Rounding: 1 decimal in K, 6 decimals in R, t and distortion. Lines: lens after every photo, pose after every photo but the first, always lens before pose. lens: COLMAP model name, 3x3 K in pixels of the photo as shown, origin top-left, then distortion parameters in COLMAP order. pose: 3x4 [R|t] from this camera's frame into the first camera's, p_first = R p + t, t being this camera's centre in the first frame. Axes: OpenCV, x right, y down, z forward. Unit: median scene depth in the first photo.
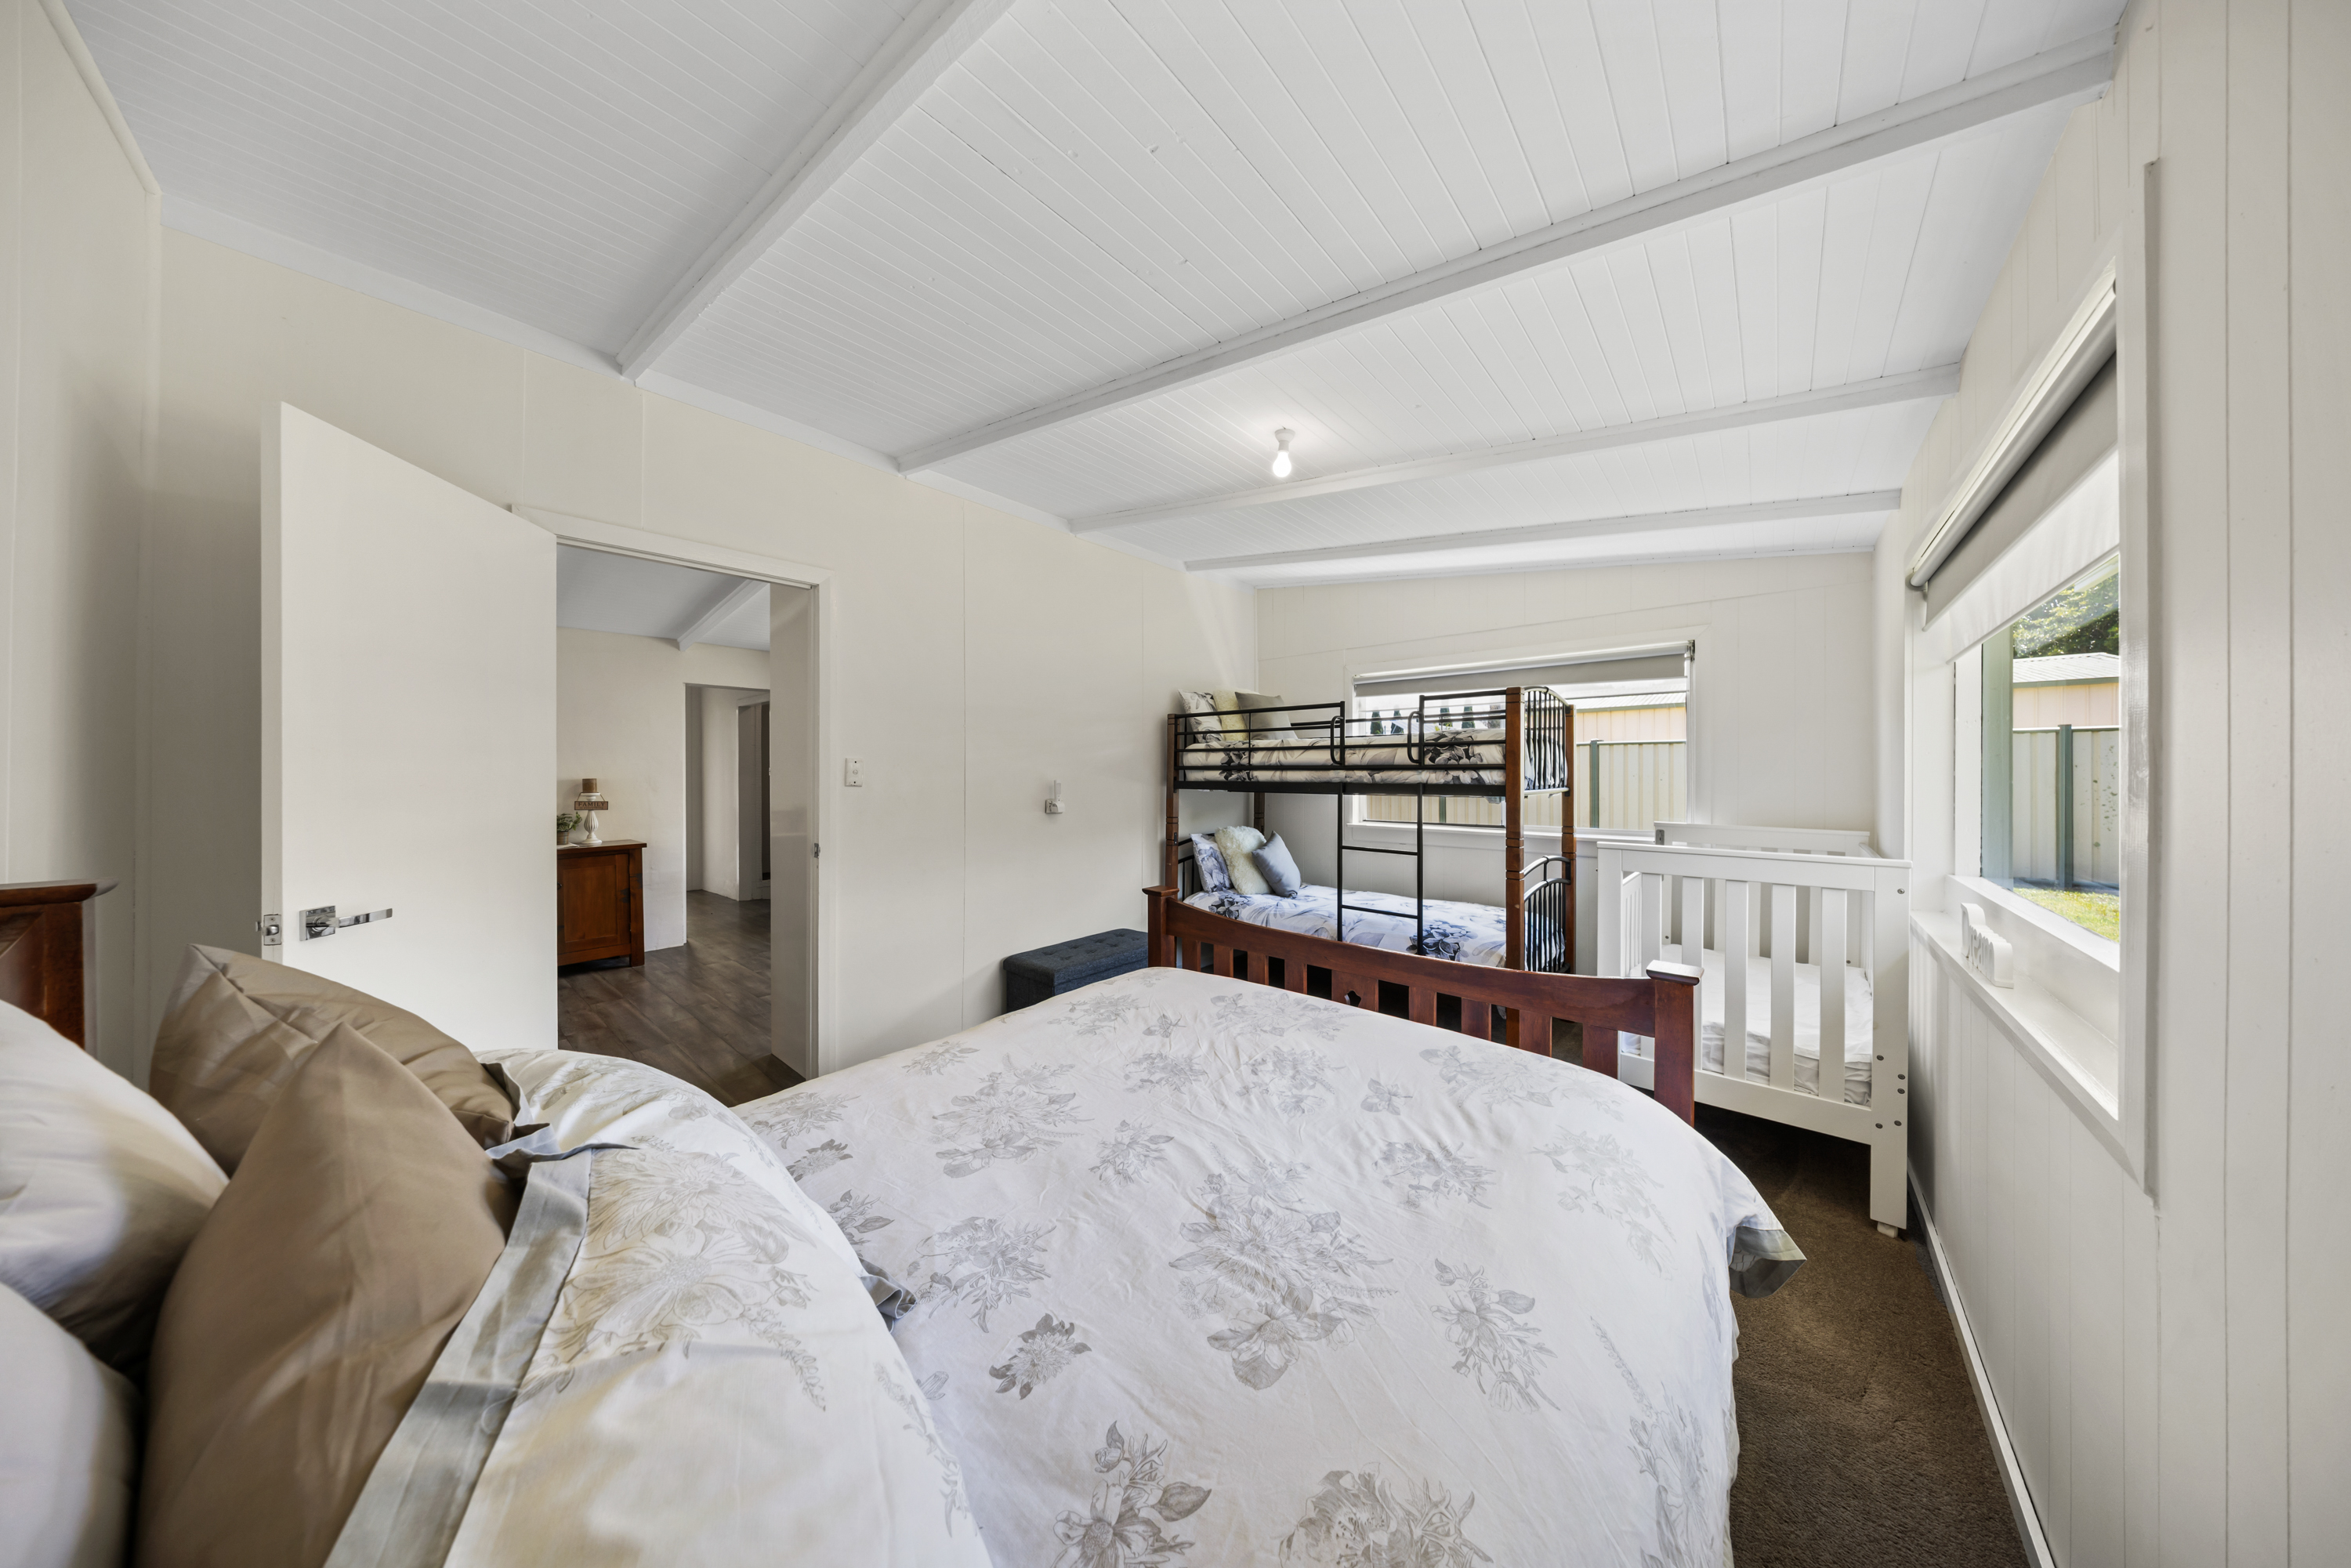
lens RADIAL K [[662.1, 0, 1180.6], [0, 662.1, 773.7], [0, 0, 1]] dist [0.000235, 0.000009]
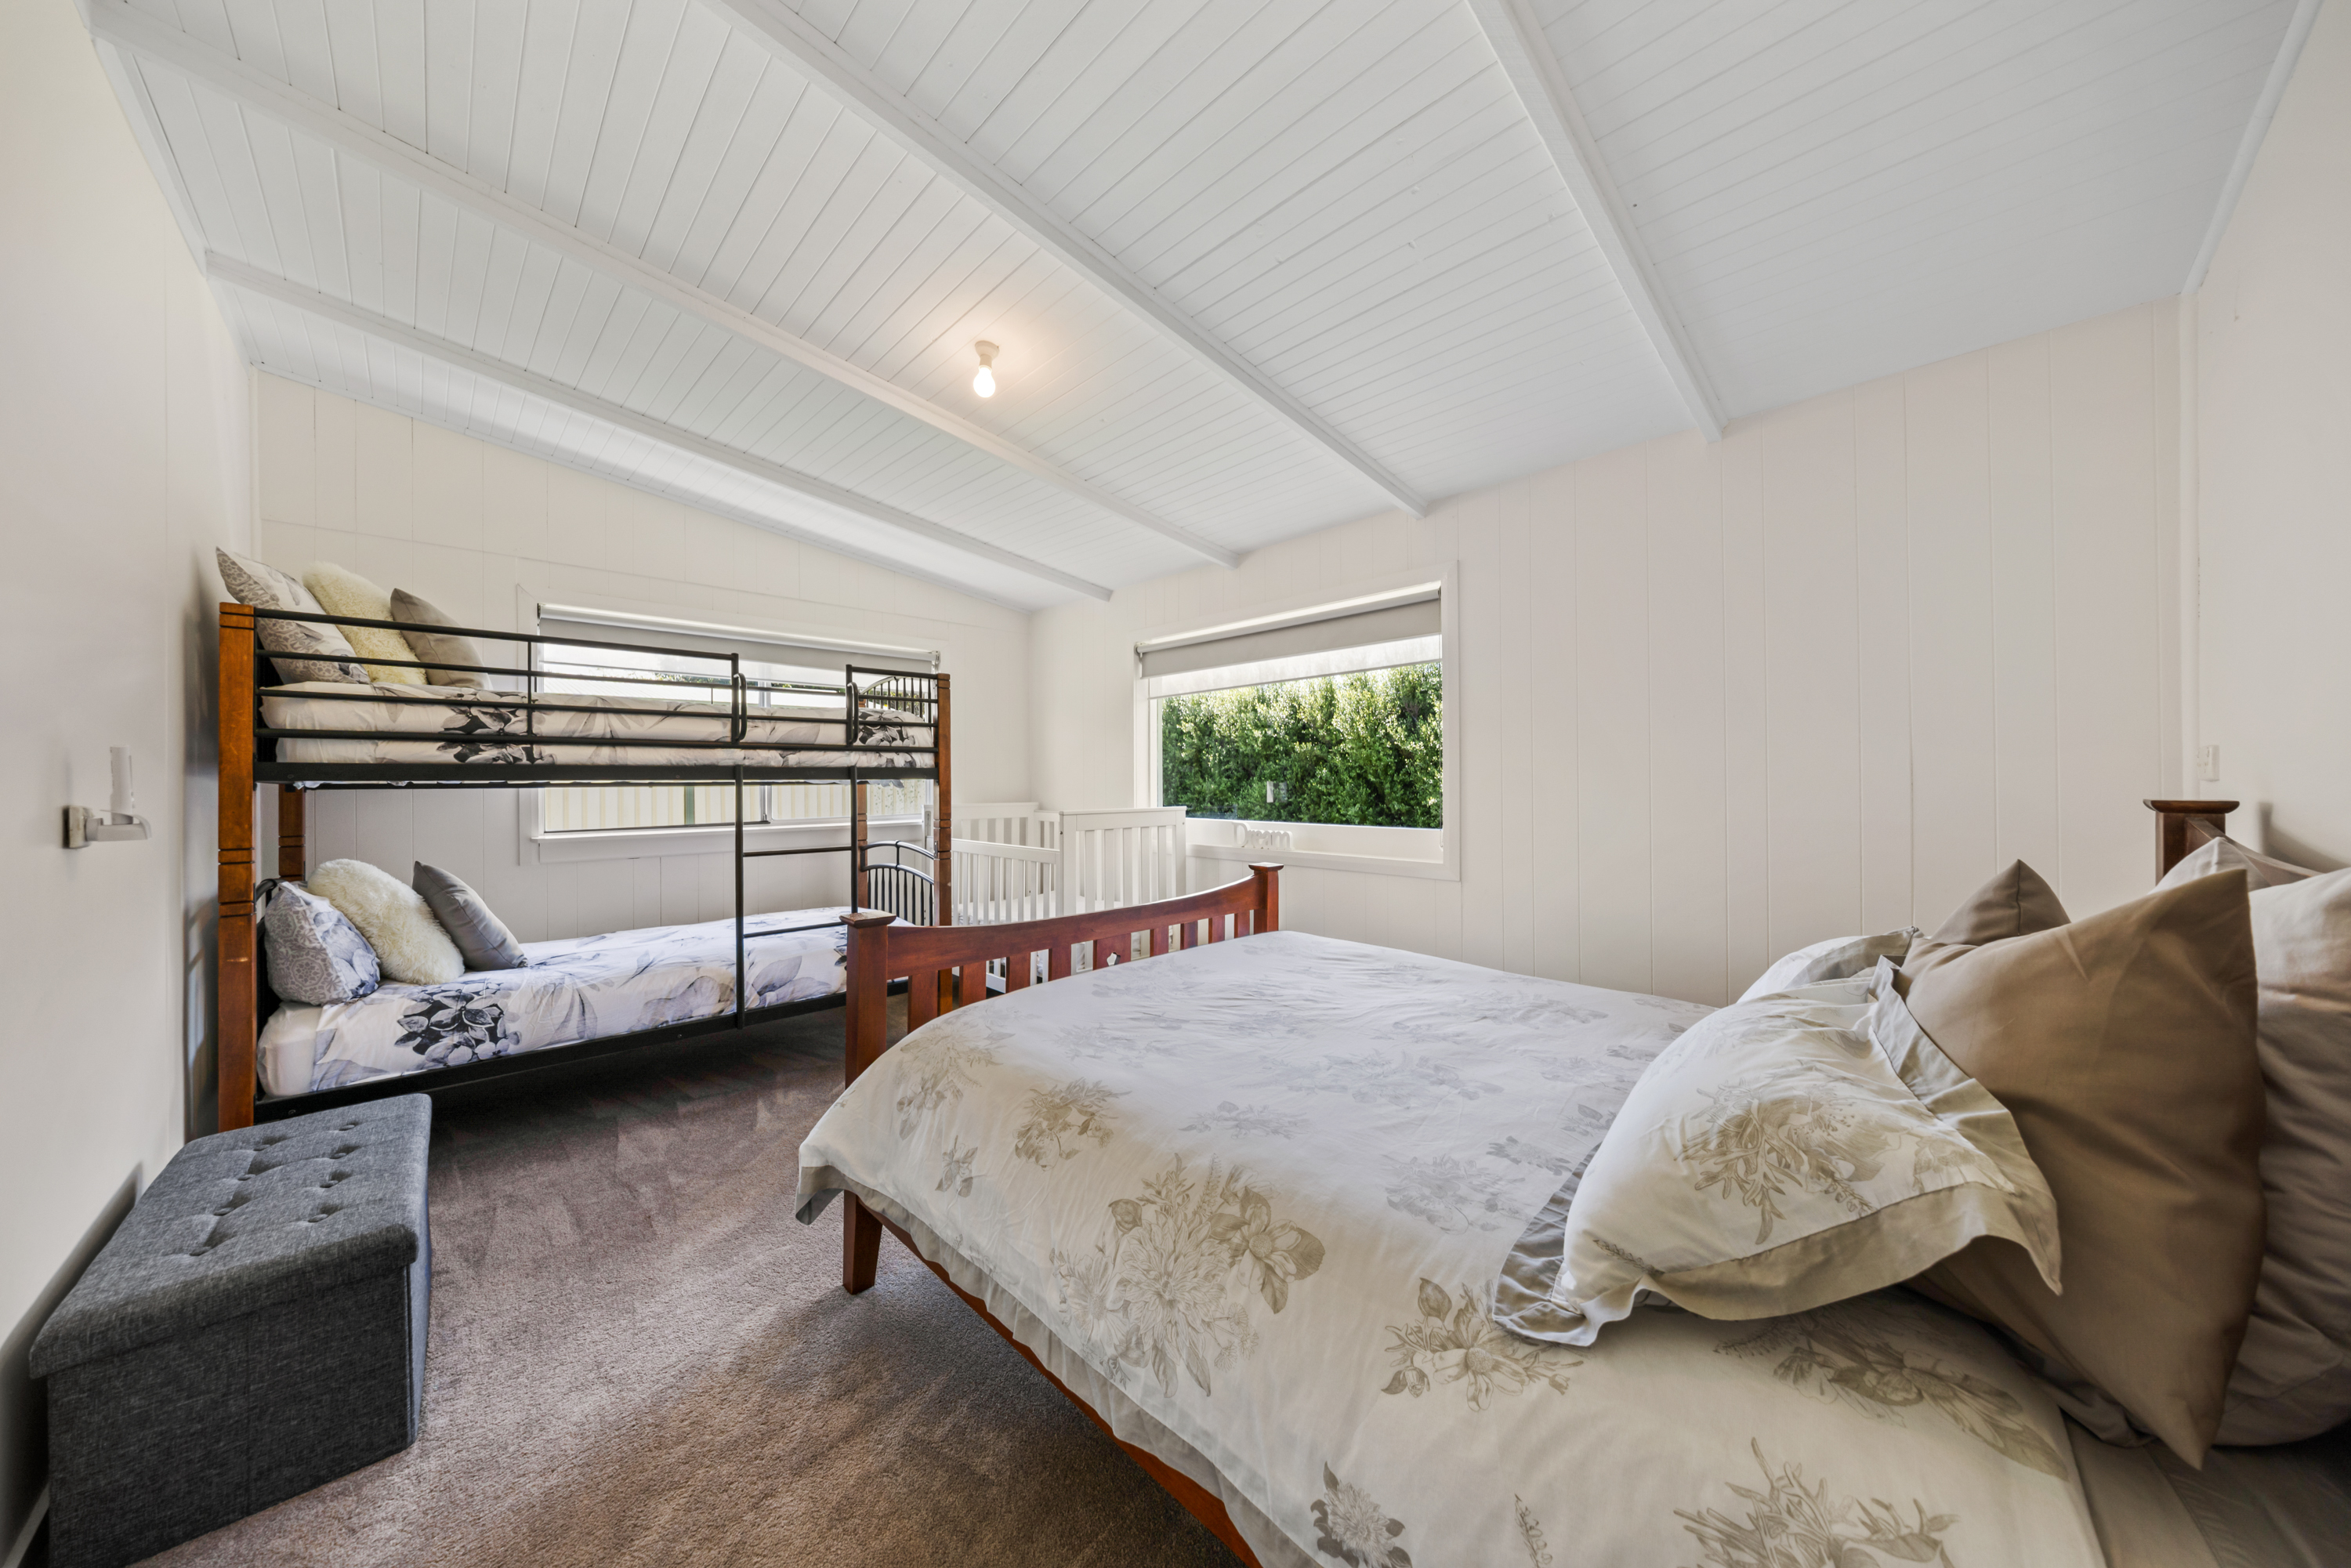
lens RADIAL K [[744.0, 0, 1163.5], [0, 744.0, 777.5], [0, 0, 1]] dist [0.035340, -0.000004]
pose [[0.115336, -0.004425, 0.993317, -0.566144], [0.002416, 0.999988, 0.004174, 0.025632], [-0.993324, 0.001919, 0.115345, 0.481366]]
